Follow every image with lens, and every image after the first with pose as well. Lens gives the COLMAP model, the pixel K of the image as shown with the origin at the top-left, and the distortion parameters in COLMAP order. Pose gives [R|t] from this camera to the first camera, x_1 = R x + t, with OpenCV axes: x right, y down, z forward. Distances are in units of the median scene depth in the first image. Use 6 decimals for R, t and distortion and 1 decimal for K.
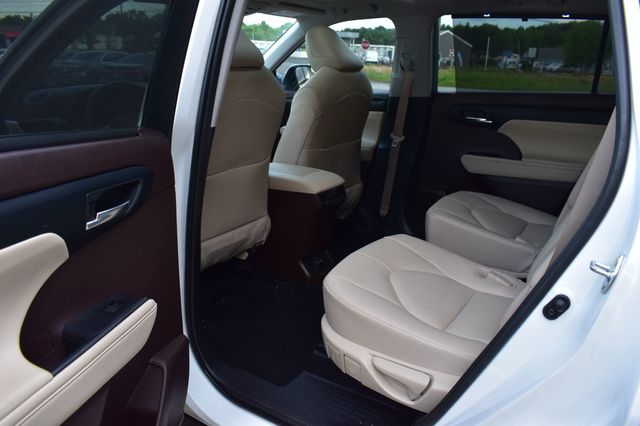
lens RADIAL K [[498.7, 0, 320.0], [0, 498.7, 213.0], [0, 0, 1]] dist [-0.091615, 0.005691]
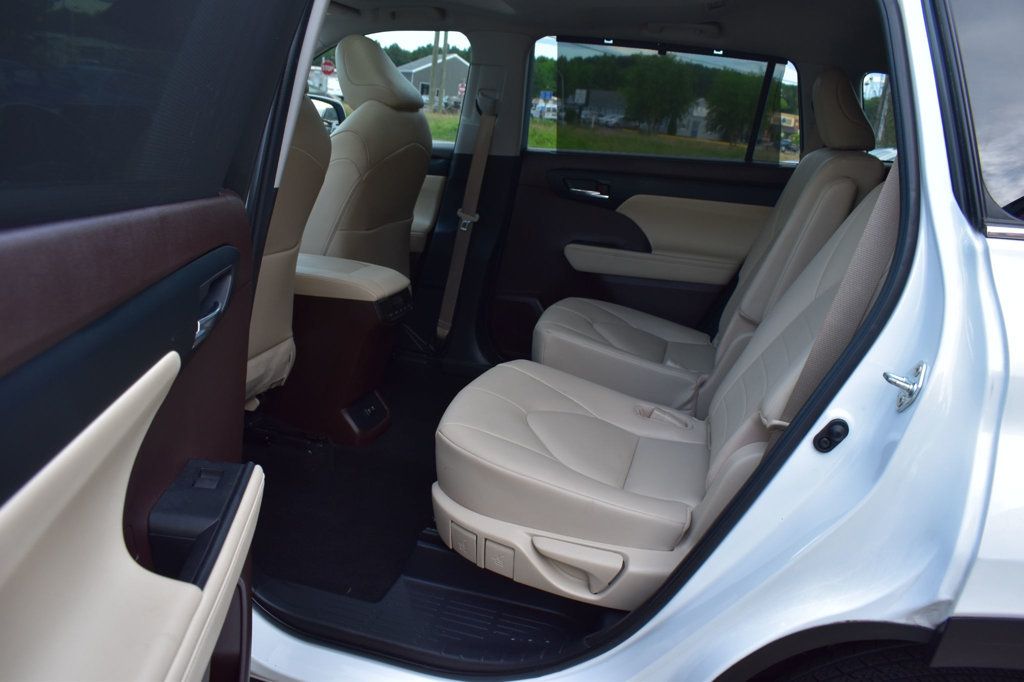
lens RADIAL K [[797.9, 0, 512.0], [0, 797.9, 341.0], [0, 0, 1]] dist [-0.091615, 0.005691]
pose [[0.946444, -0.019726, 0.322265, -0.147039], [0.019576, 0.999801, 0.003707, 0.010077], [-0.322274, 0.002800, 0.946642, -0.009607]]
